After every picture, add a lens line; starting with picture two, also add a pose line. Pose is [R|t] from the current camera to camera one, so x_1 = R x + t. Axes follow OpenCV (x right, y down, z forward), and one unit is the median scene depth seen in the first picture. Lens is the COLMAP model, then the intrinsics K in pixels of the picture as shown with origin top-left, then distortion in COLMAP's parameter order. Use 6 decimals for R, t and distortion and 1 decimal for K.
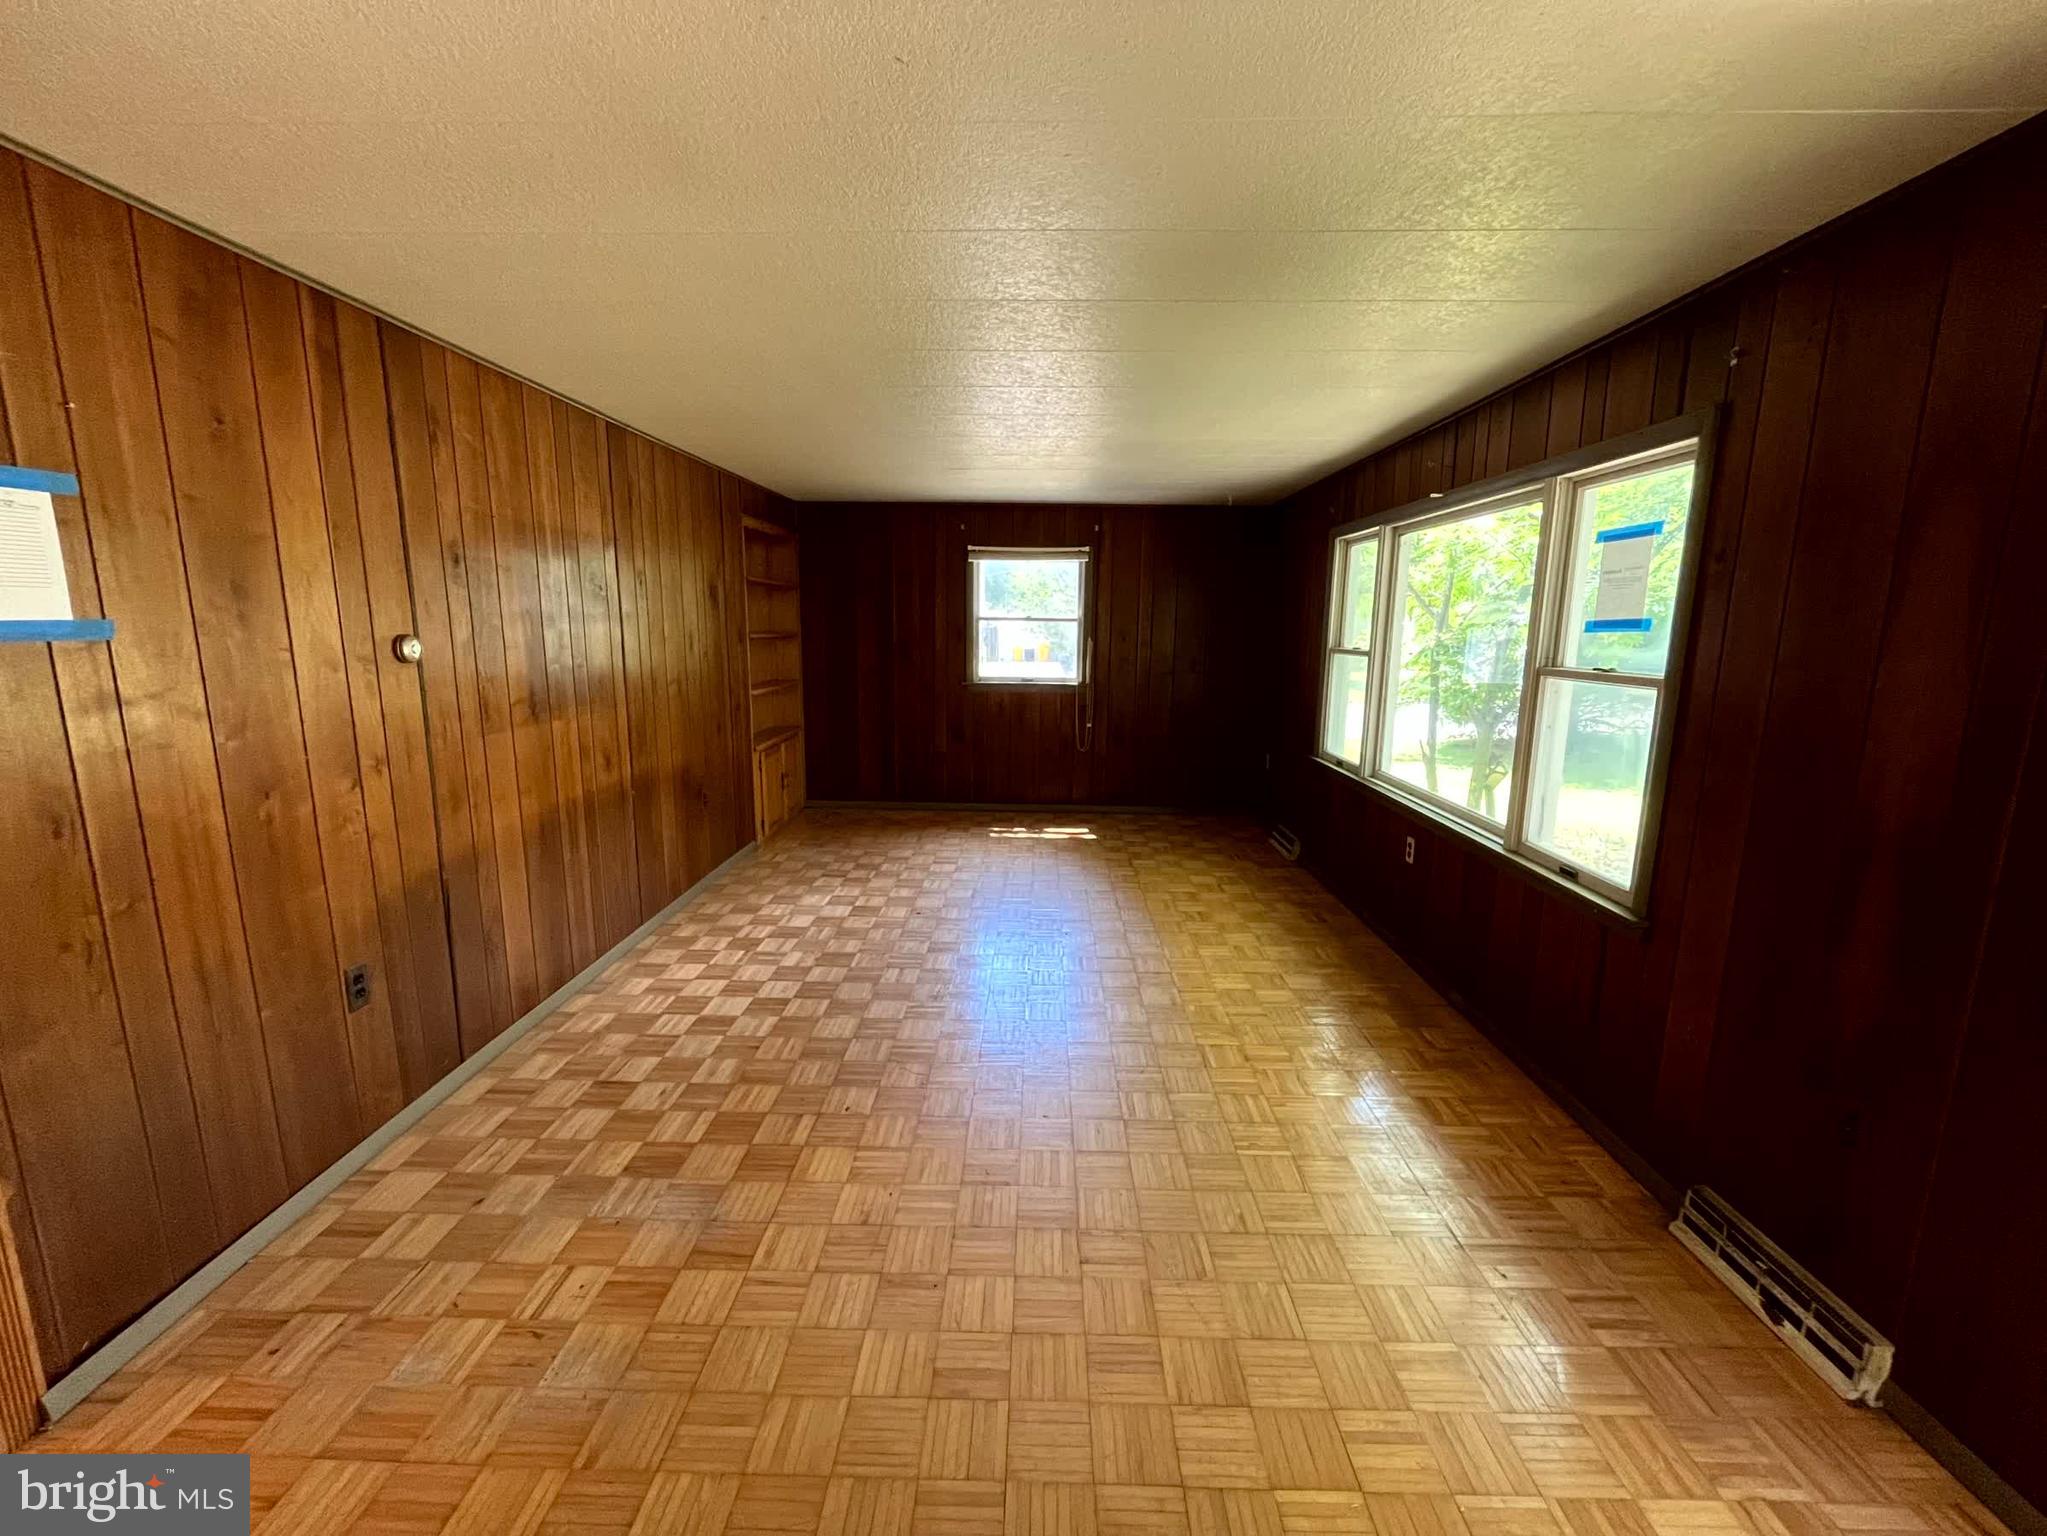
lens RADIAL K [[835.5, 0, 1026.7], [0, 835.5, 763.3], [0, 0, 1]] dist [-0.003587, 0.000455]
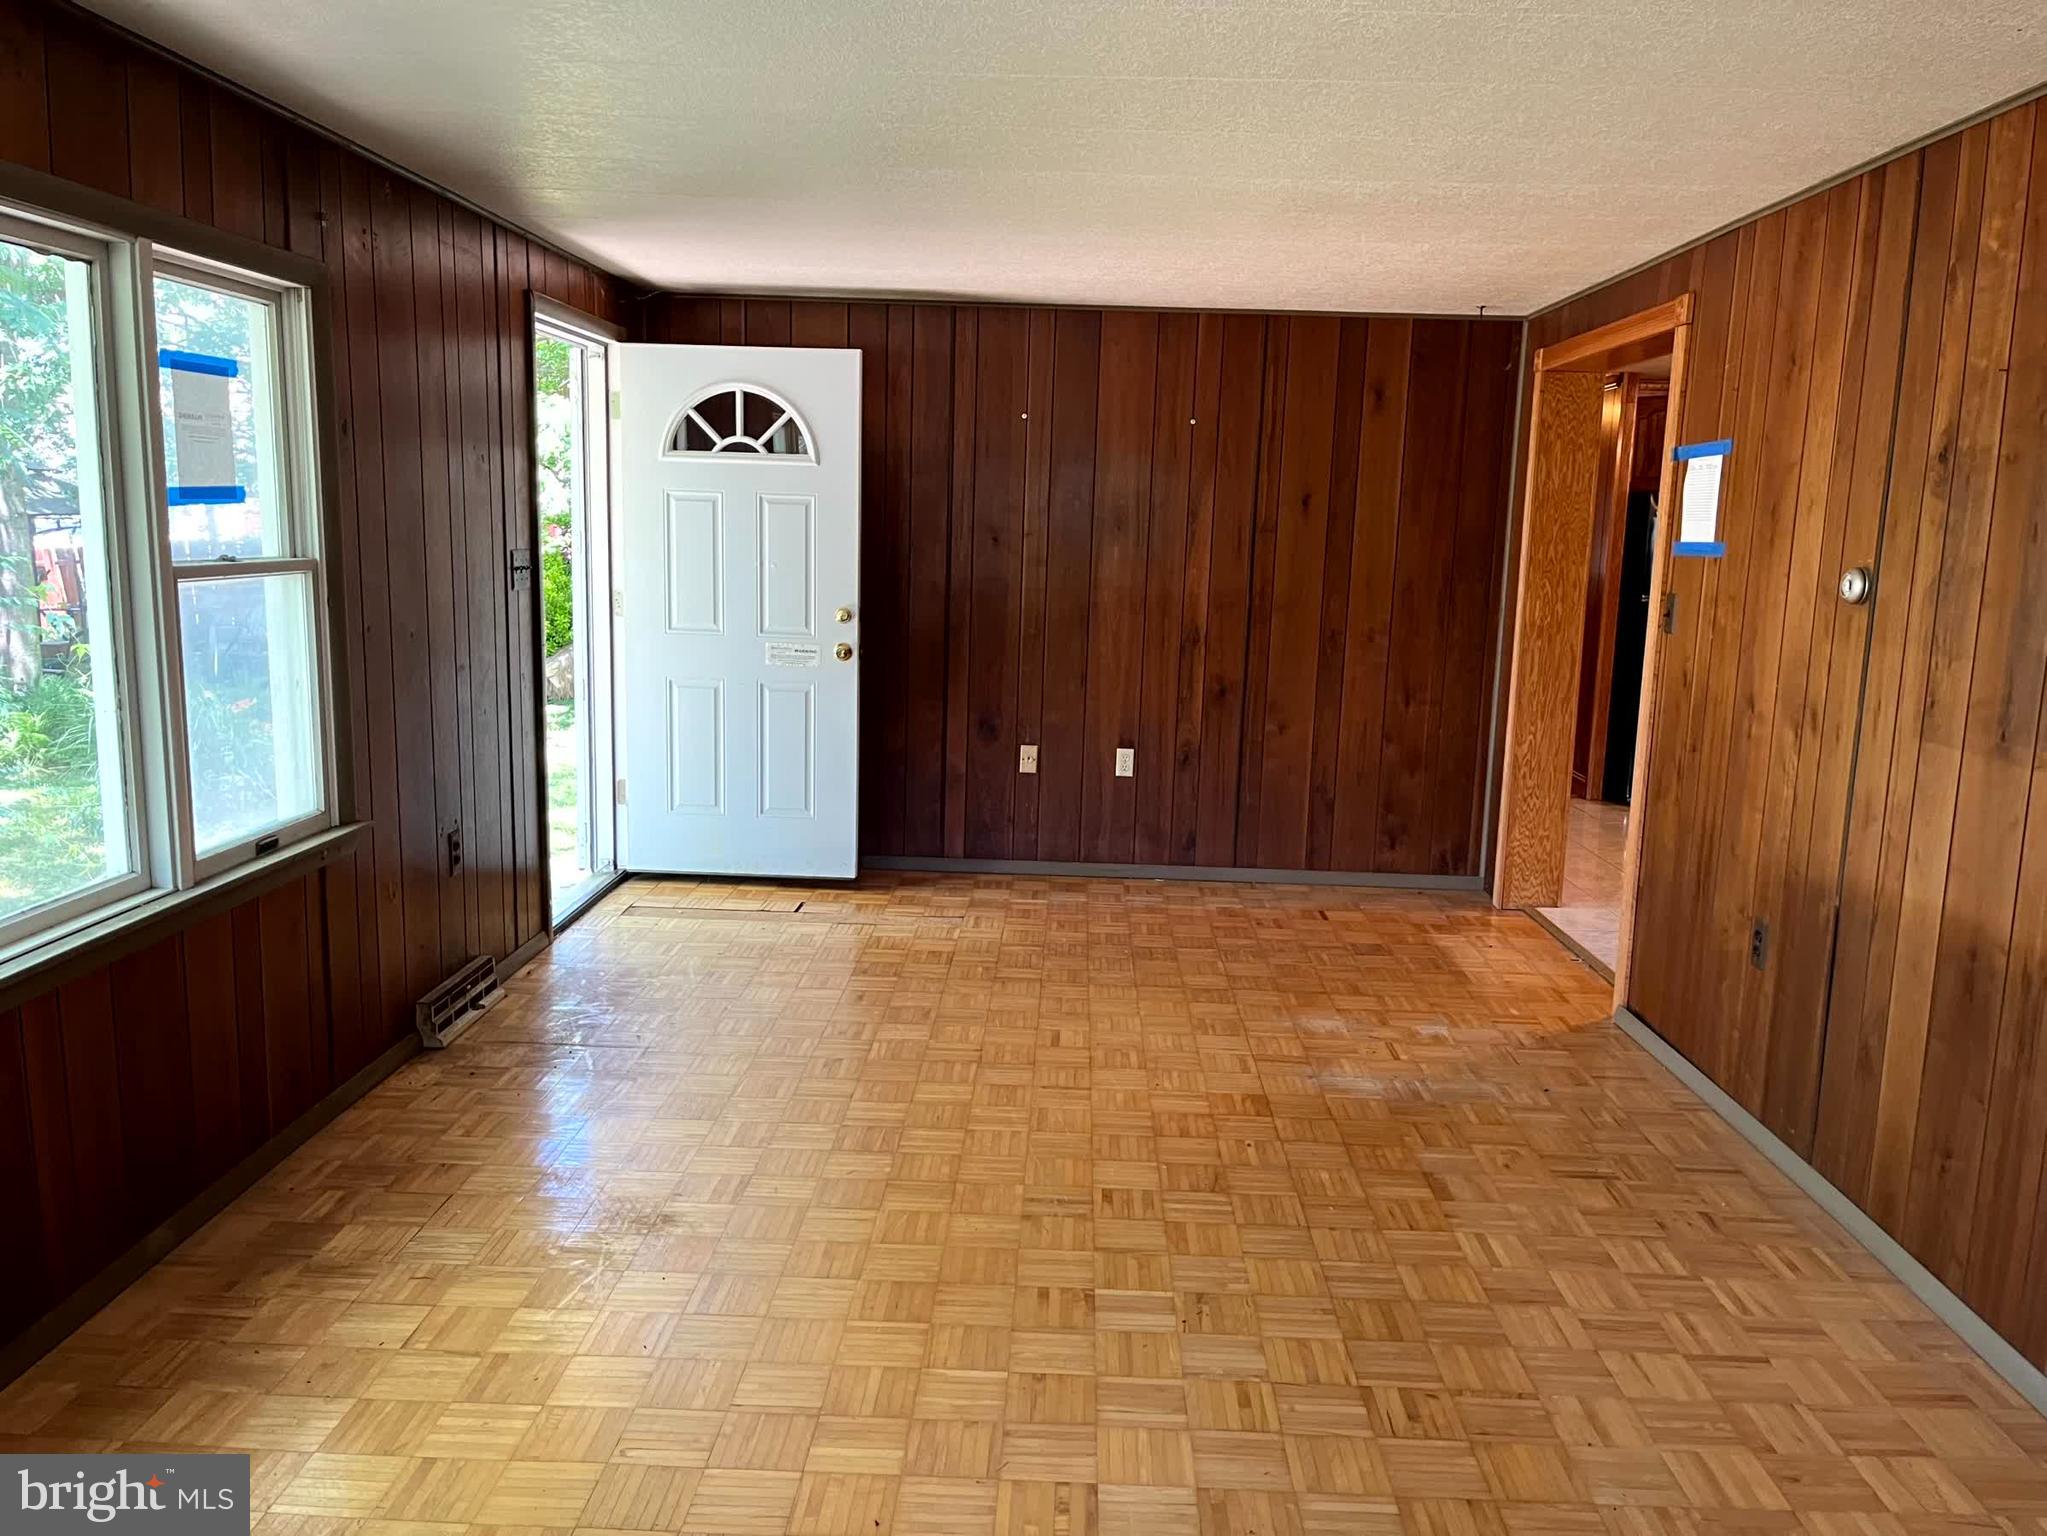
lens RADIAL K [[1551.1, 0, 1028.6], [0, 1551.1, 775.3], [0, 0, 1]] dist [0.061448, -0.085308]
pose [[-0.999284, -0.037602, 0.004297, -0.001352], [-0.034143, 0.944652, 0.326293, -0.383654], [-0.016329, 0.325912, -0.945259, 2.234465]]
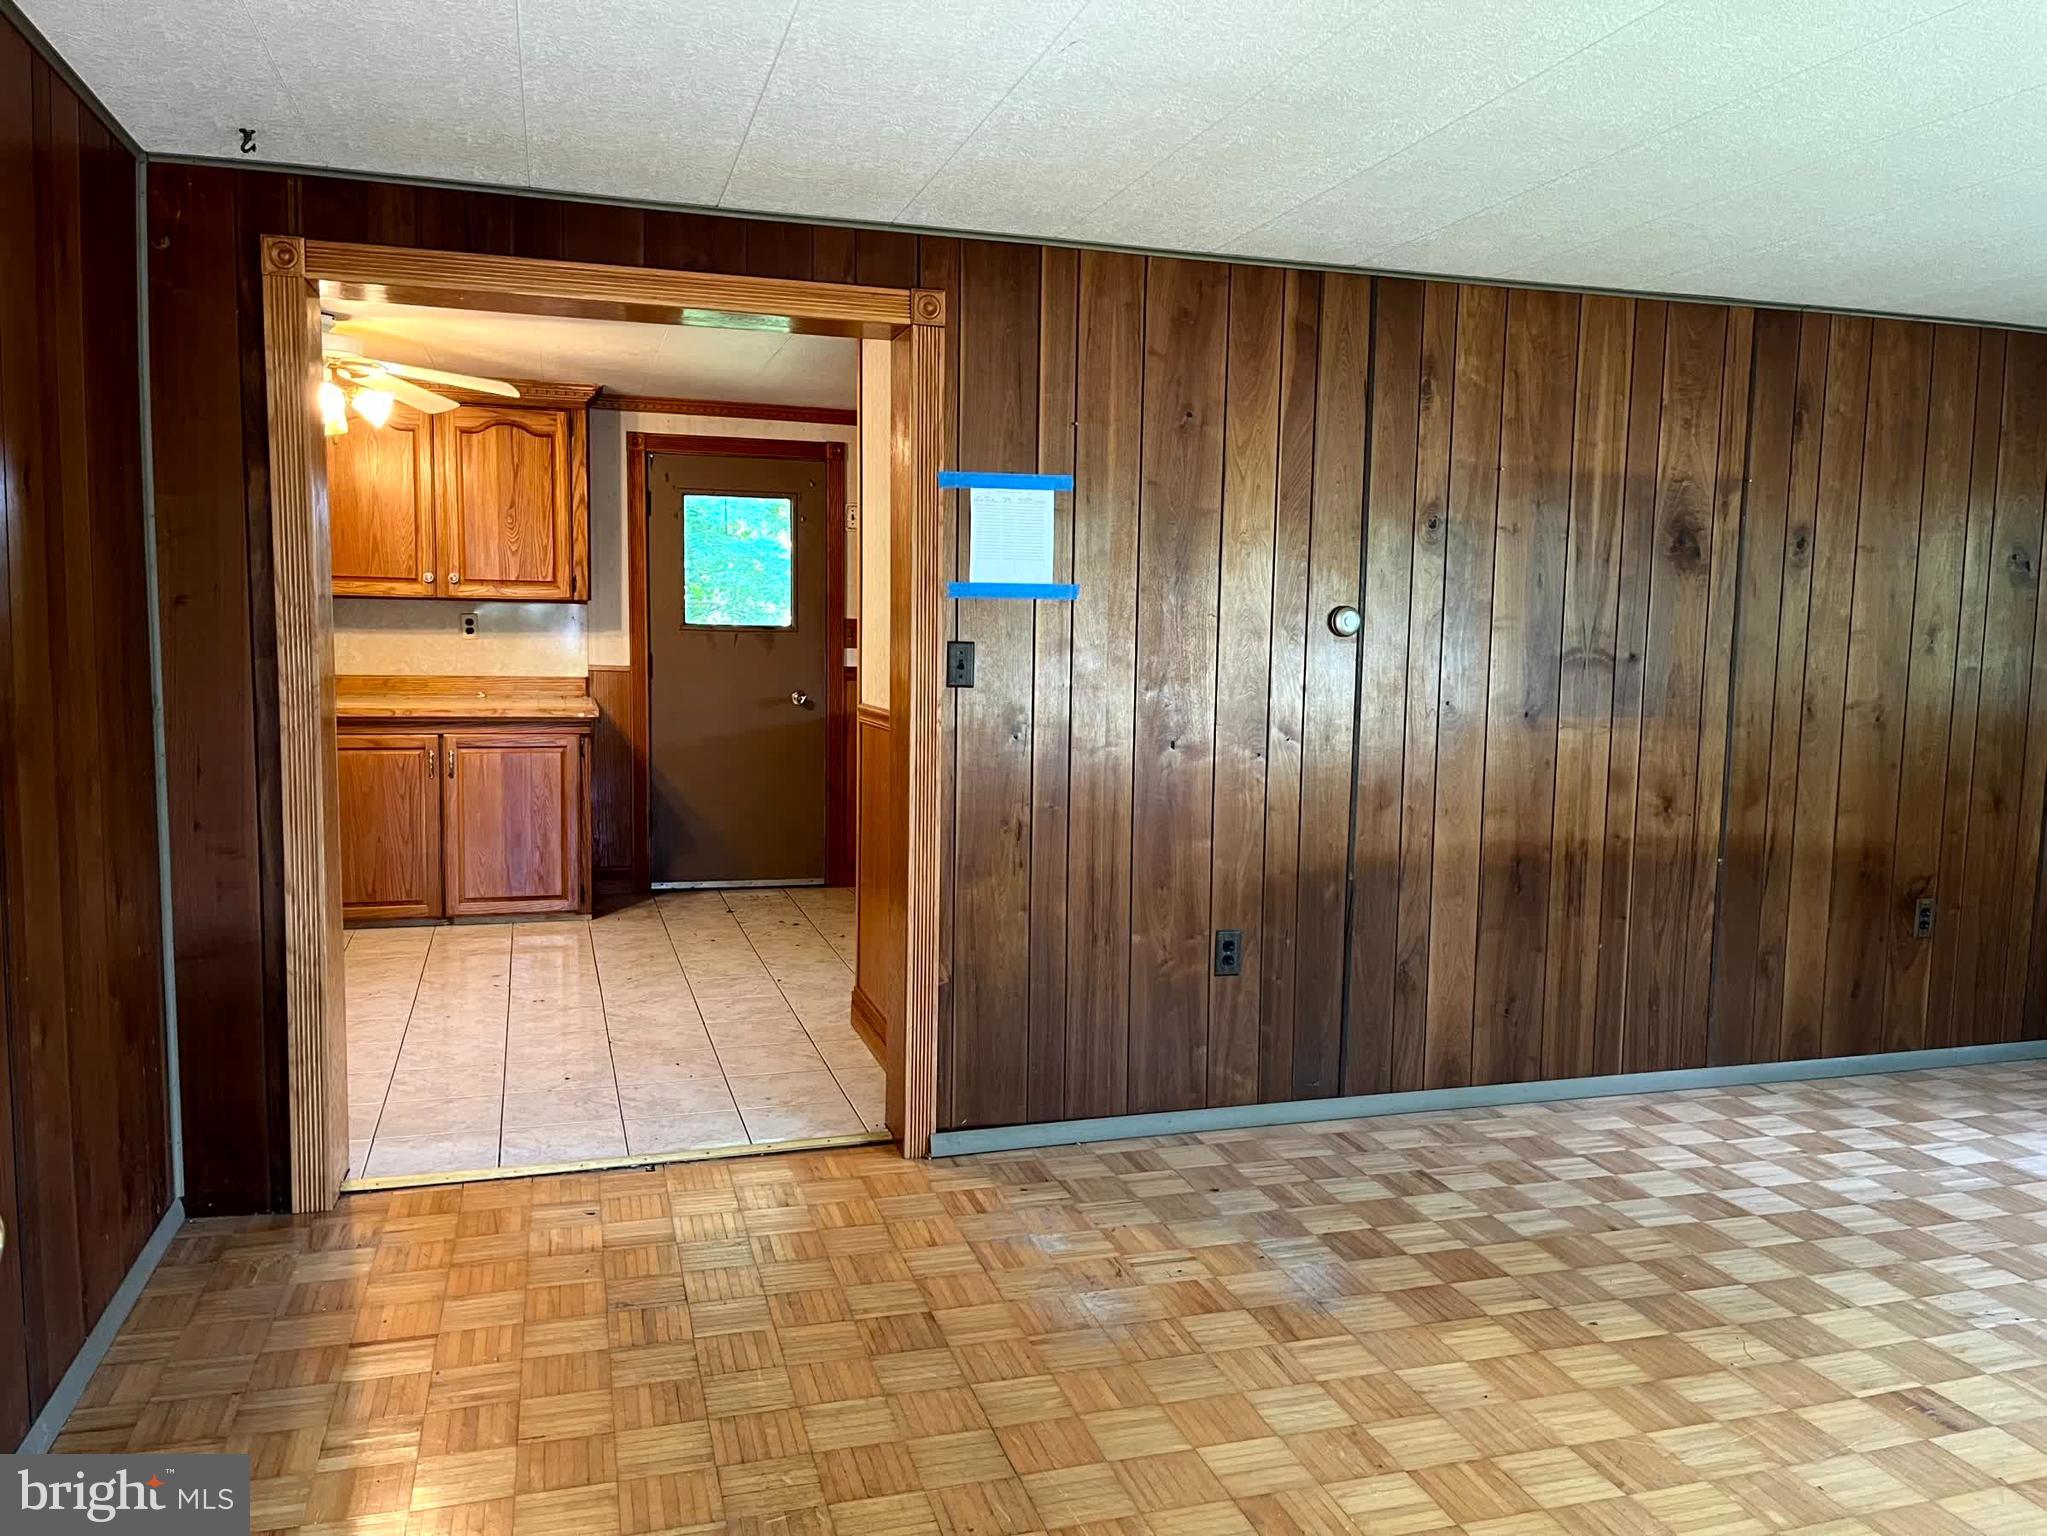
lens RADIAL K [[1551.1, 0, 1036.6], [0, 1551.1, 769.8], [0, 0, 1]] dist [0.061448, -0.085308]
pose [[0.317424, 0.091576, -0.943852, 0.741241], [-0.176938, 0.983566, 0.035924, 0.022077], [0.931630, 0.155601, 0.328410, 0.125386]]
